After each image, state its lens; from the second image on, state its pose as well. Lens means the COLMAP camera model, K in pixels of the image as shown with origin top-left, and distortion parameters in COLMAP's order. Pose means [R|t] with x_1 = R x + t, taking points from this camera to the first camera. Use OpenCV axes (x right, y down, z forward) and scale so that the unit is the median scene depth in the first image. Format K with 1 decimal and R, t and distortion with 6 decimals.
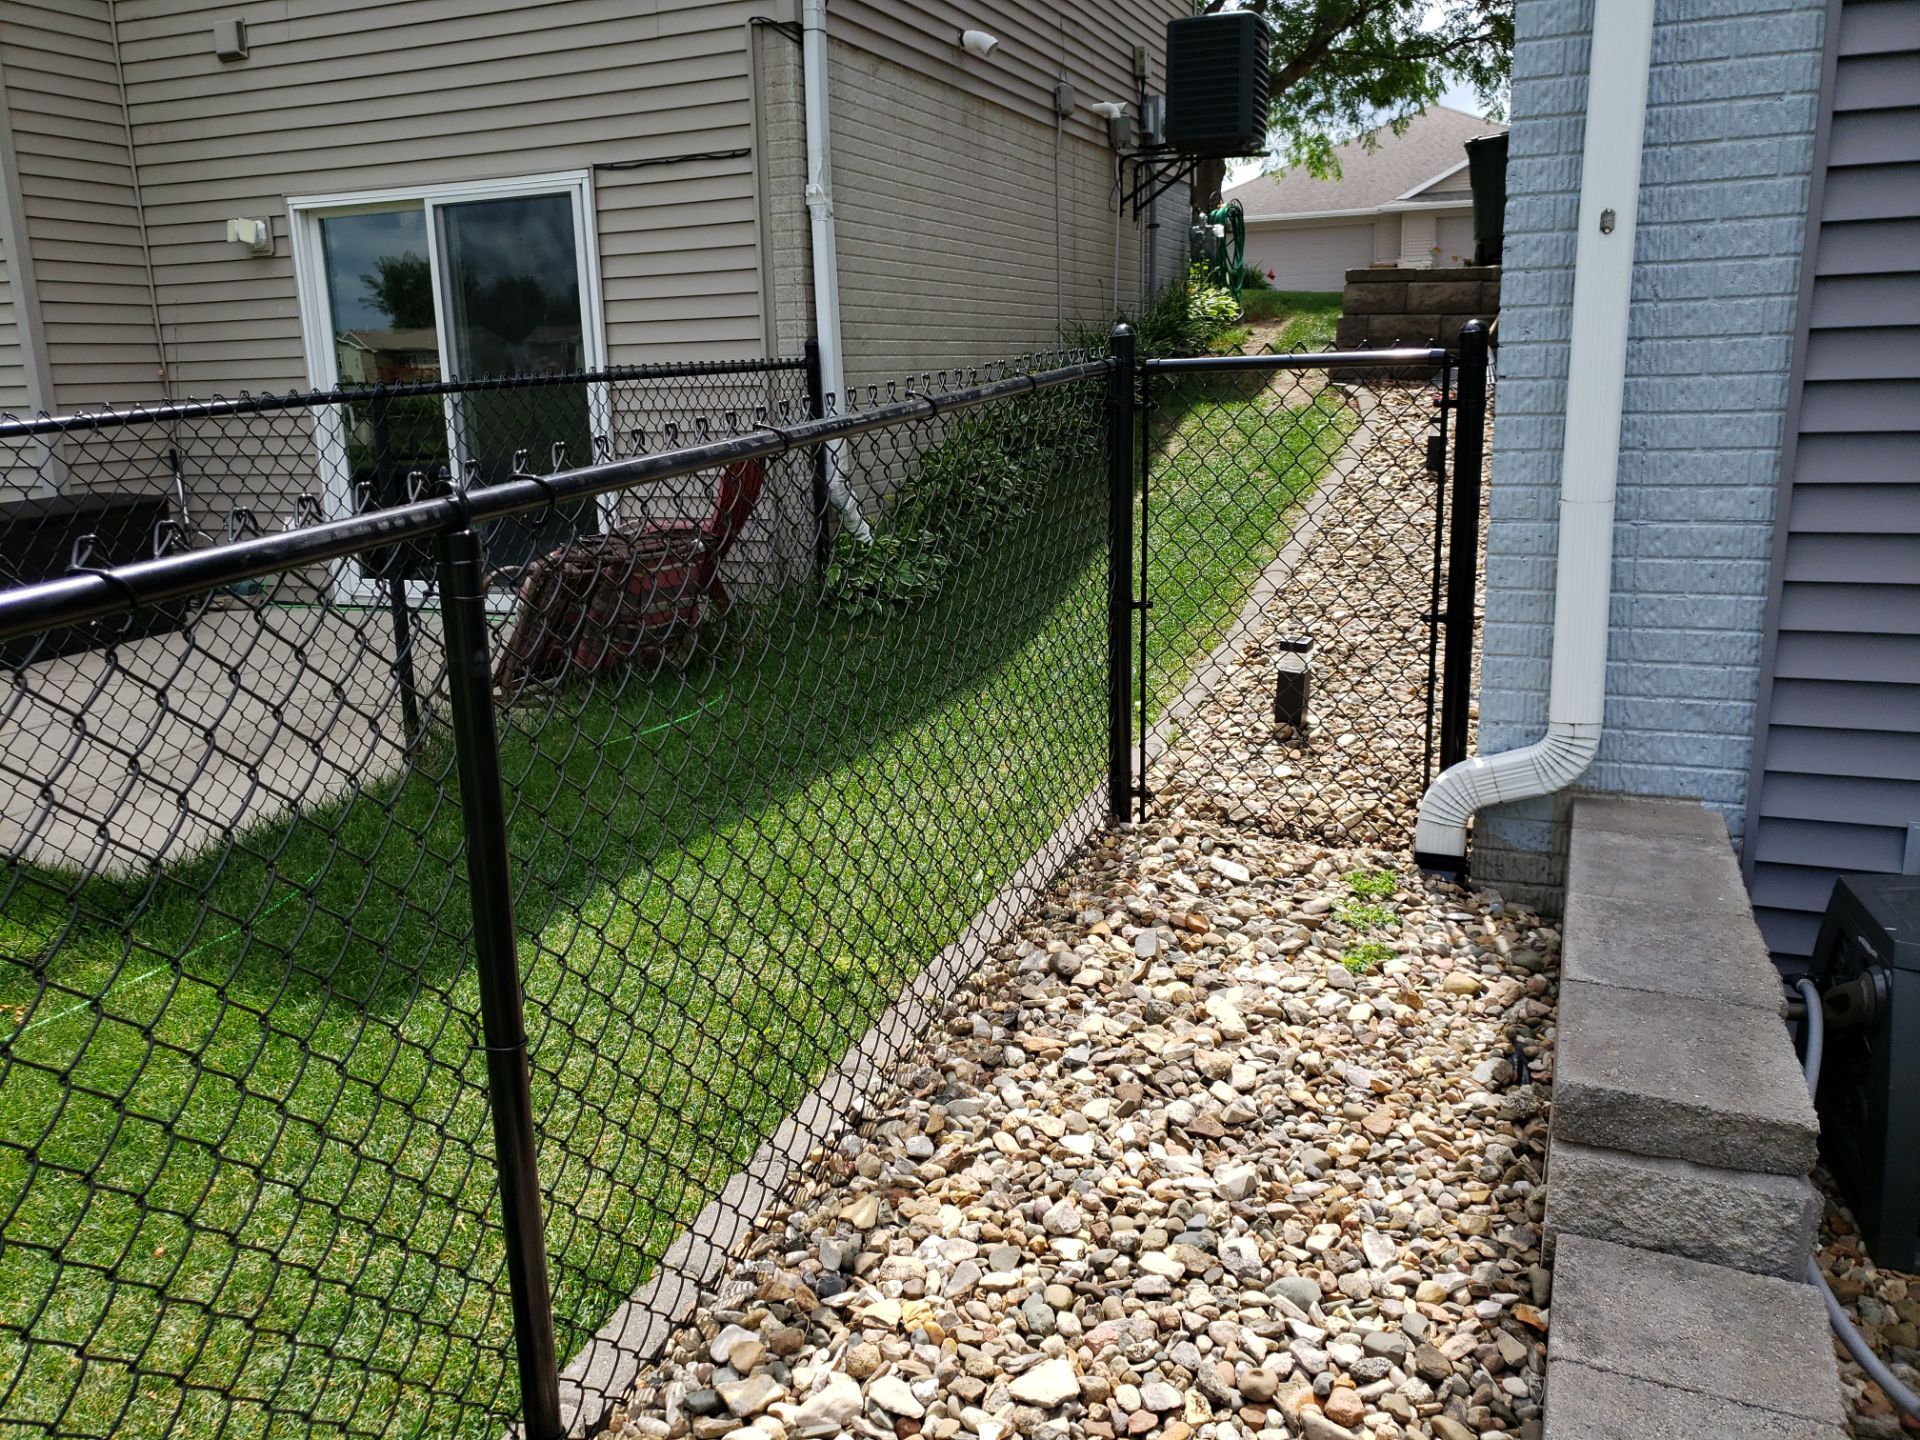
lens RADIAL K [[1494.2, 0, 960.0], [0, 1494.2, 720.0], [0, 0, 1]] dist [-0.010702, 0.041894]
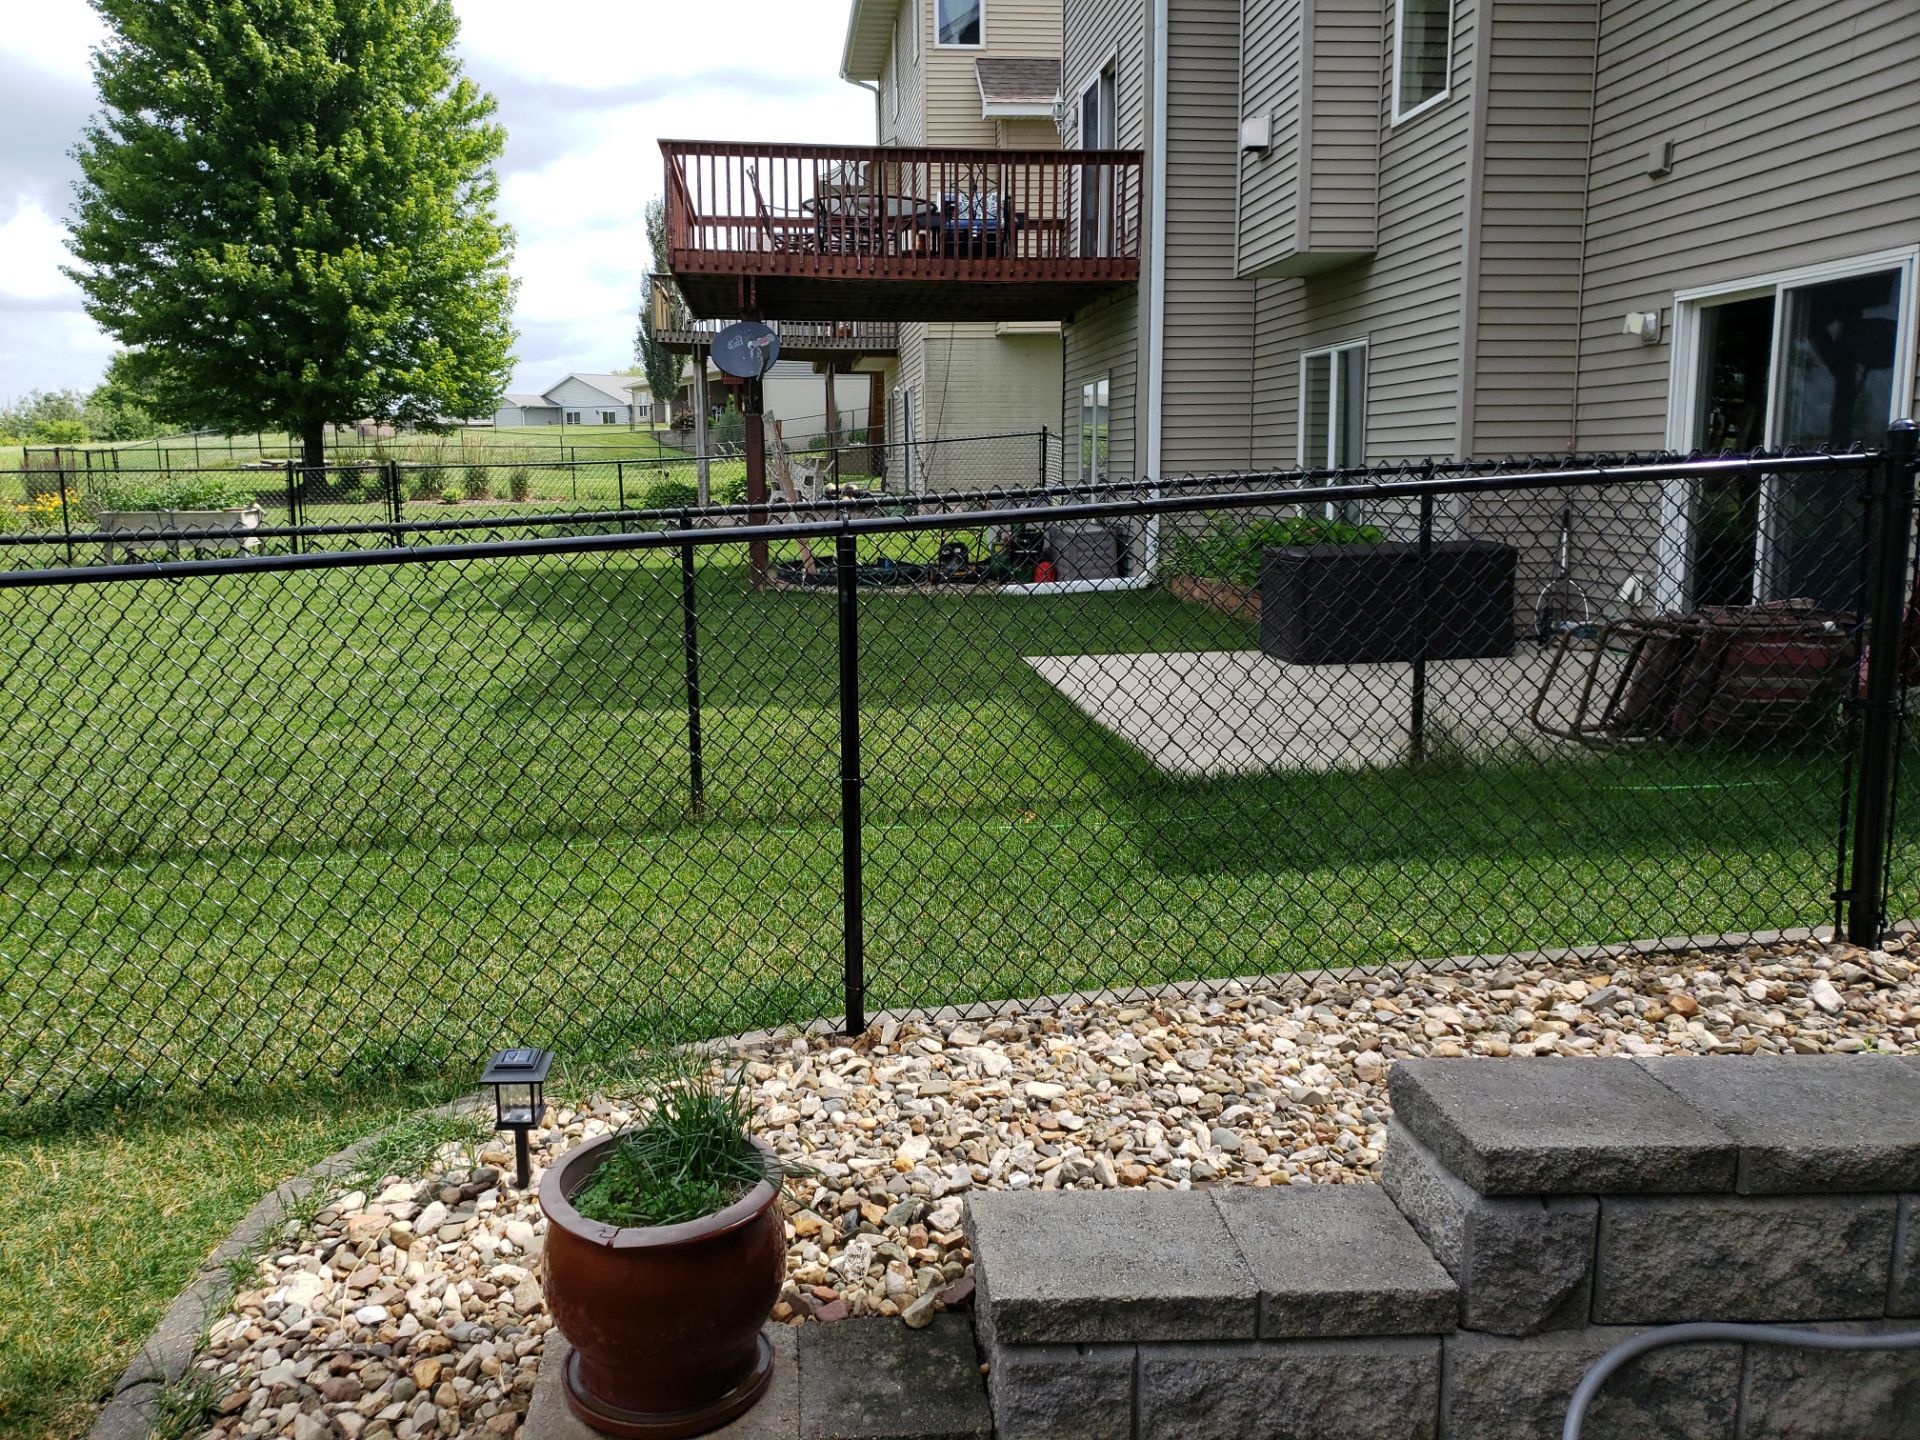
lens RADIAL K [[1592.7, 0, 960.0], [0, 1592.7, 720.0], [0, 0, 1]] dist [0.013109, 0.004358]
pose [[0.465714, 0.168648, -0.868716, 0.398094], [-0.213404, 0.974104, 0.074703, -0.013976], [0.858819, 0.150597, 0.489644, 0.007557]]
